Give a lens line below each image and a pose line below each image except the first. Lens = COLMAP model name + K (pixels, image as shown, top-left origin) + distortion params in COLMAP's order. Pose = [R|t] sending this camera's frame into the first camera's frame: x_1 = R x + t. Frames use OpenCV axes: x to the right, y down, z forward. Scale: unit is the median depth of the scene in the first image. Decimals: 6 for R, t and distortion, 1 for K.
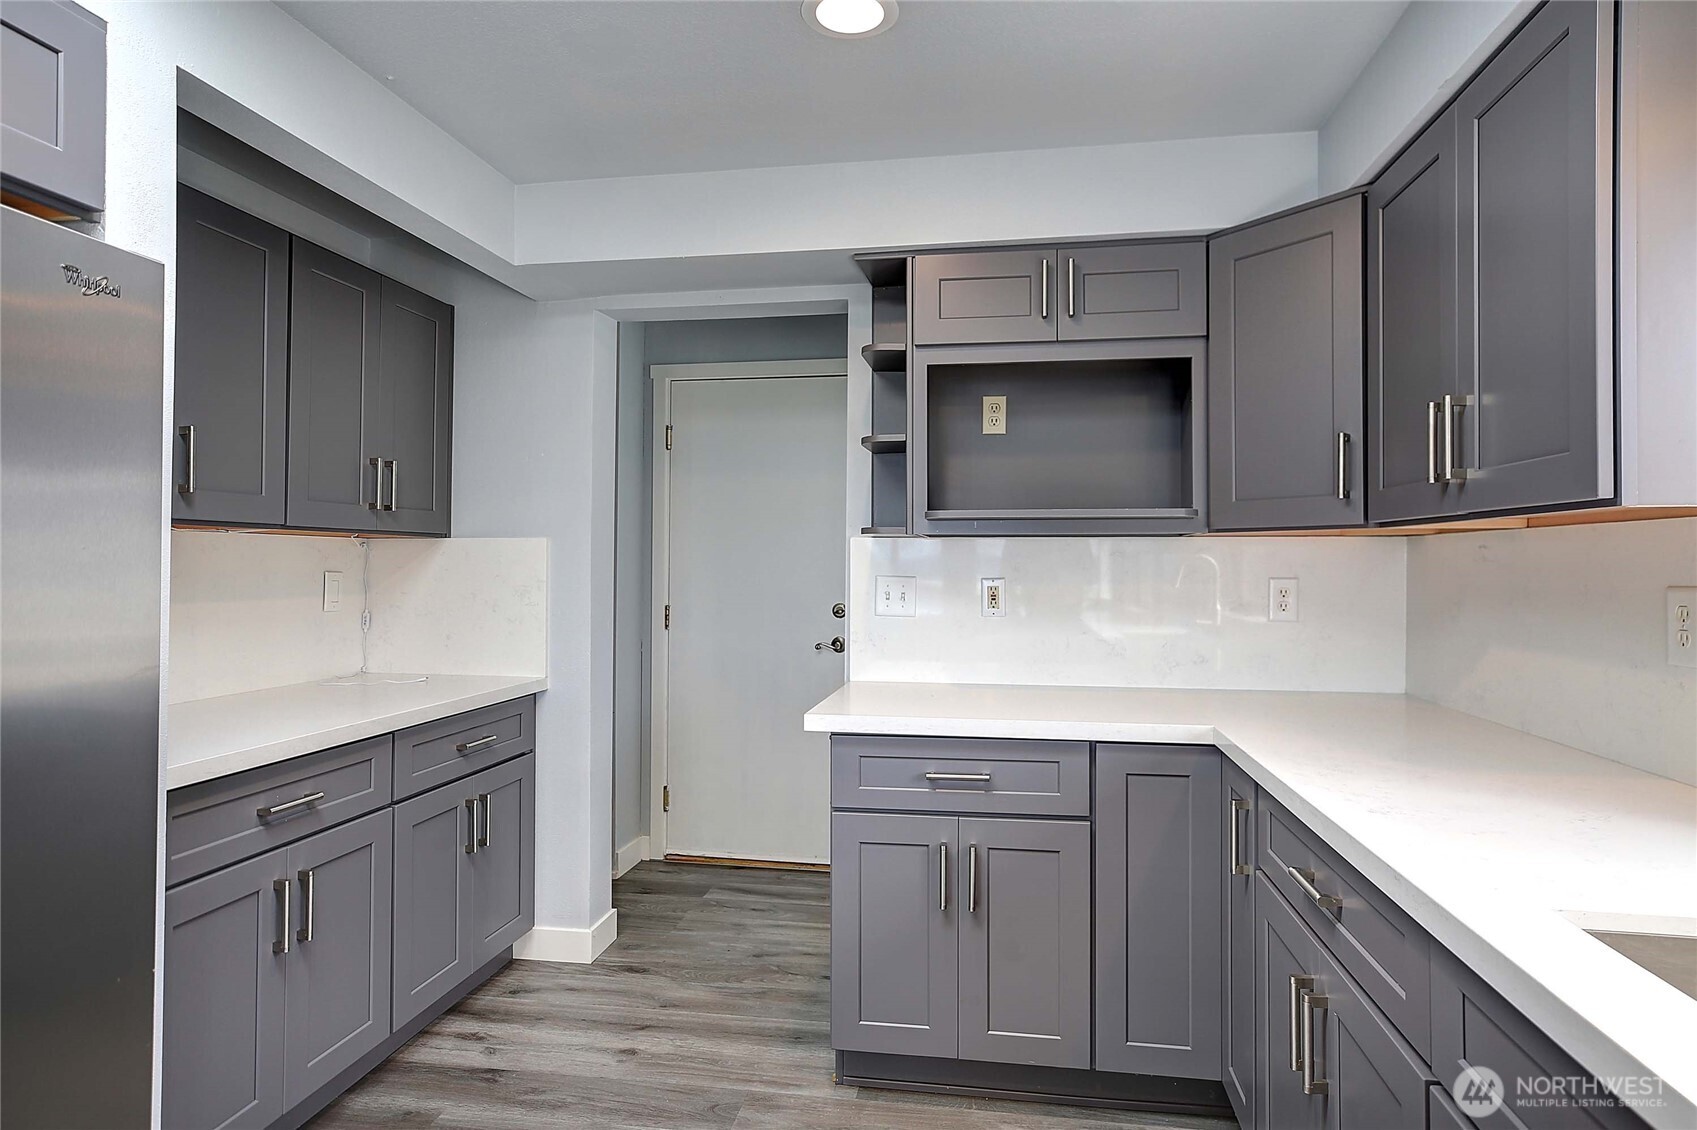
lens RADIAL K [[960.4, 0, 844.4], [0, 960.4, 556.0], [0, 0, 1]] dist [-0.008894, 0.003410]
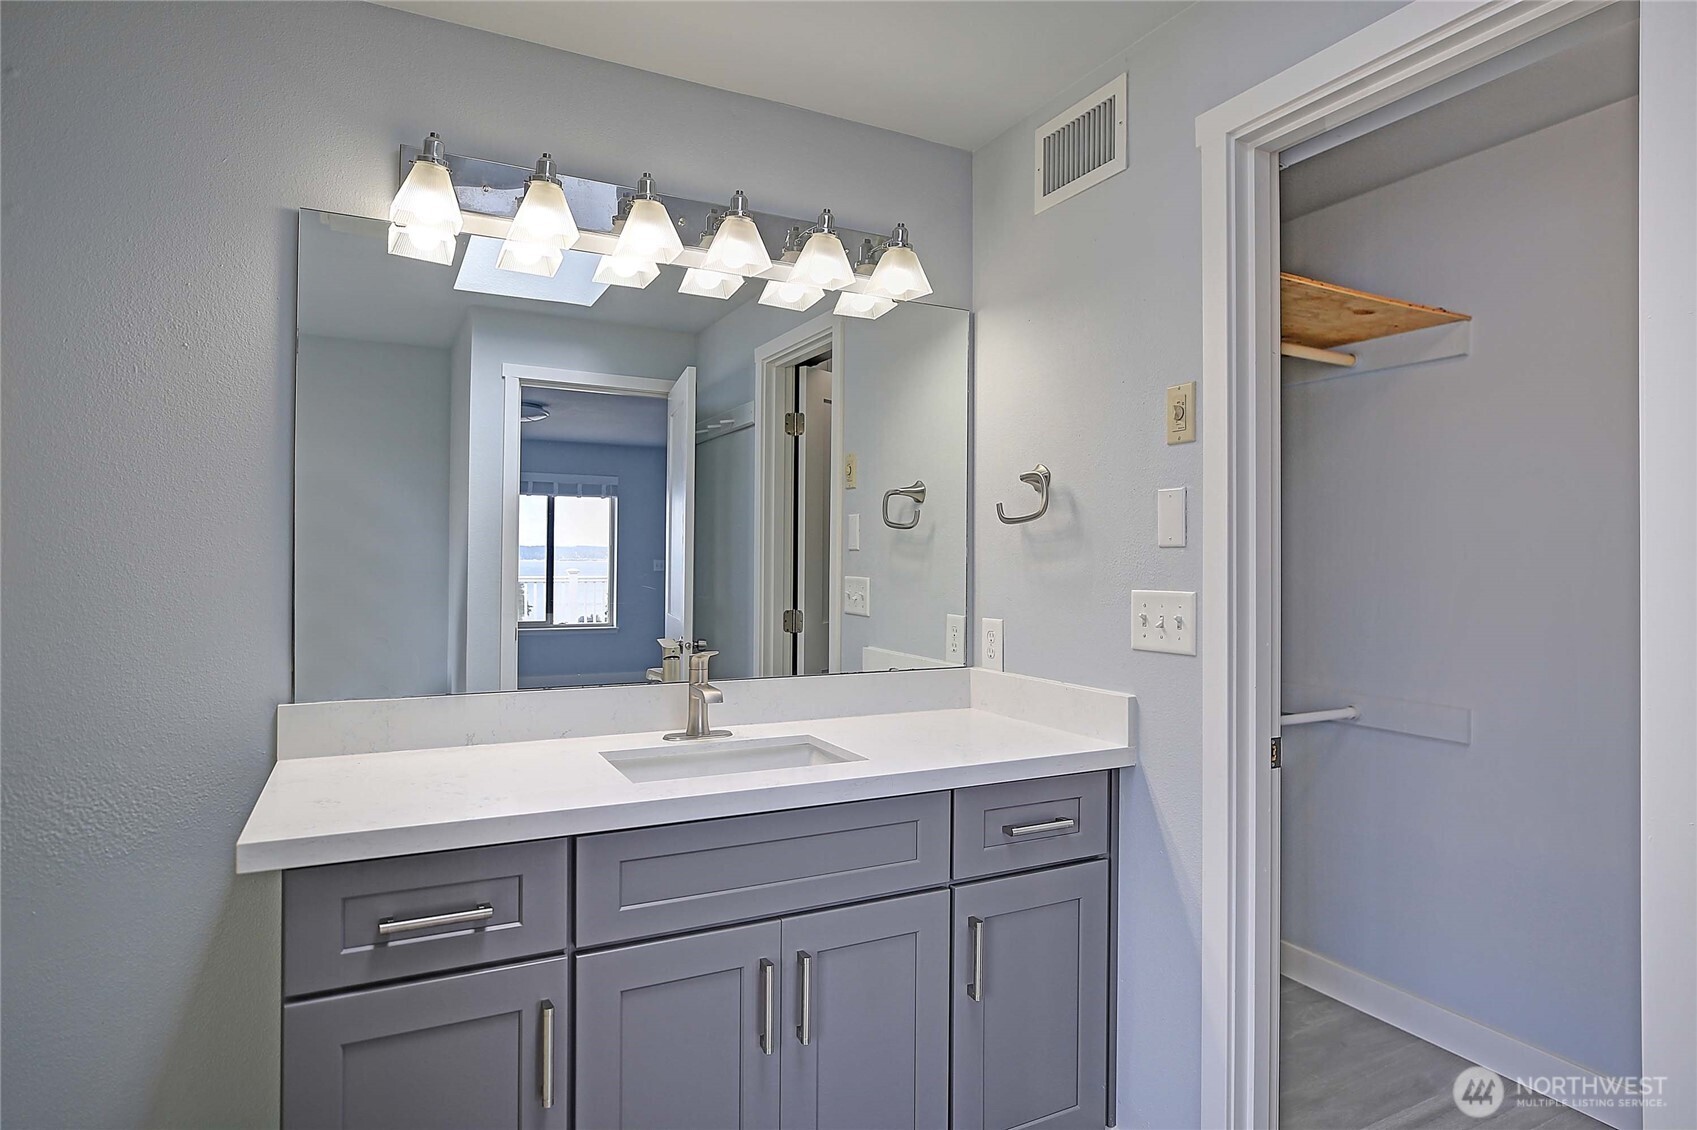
lens RADIAL K [[960.4, 0, 852.4], [0, 960.4, 563.2], [0, 0, 1]] dist [-0.008894, 0.003410]
pose [[0.608195, -0.007543, -0.793751, 0.023337], [0.010914, 0.999940, -0.001140, -0.000025], [0.793712, -0.007970, 0.608241, 0.113979]]
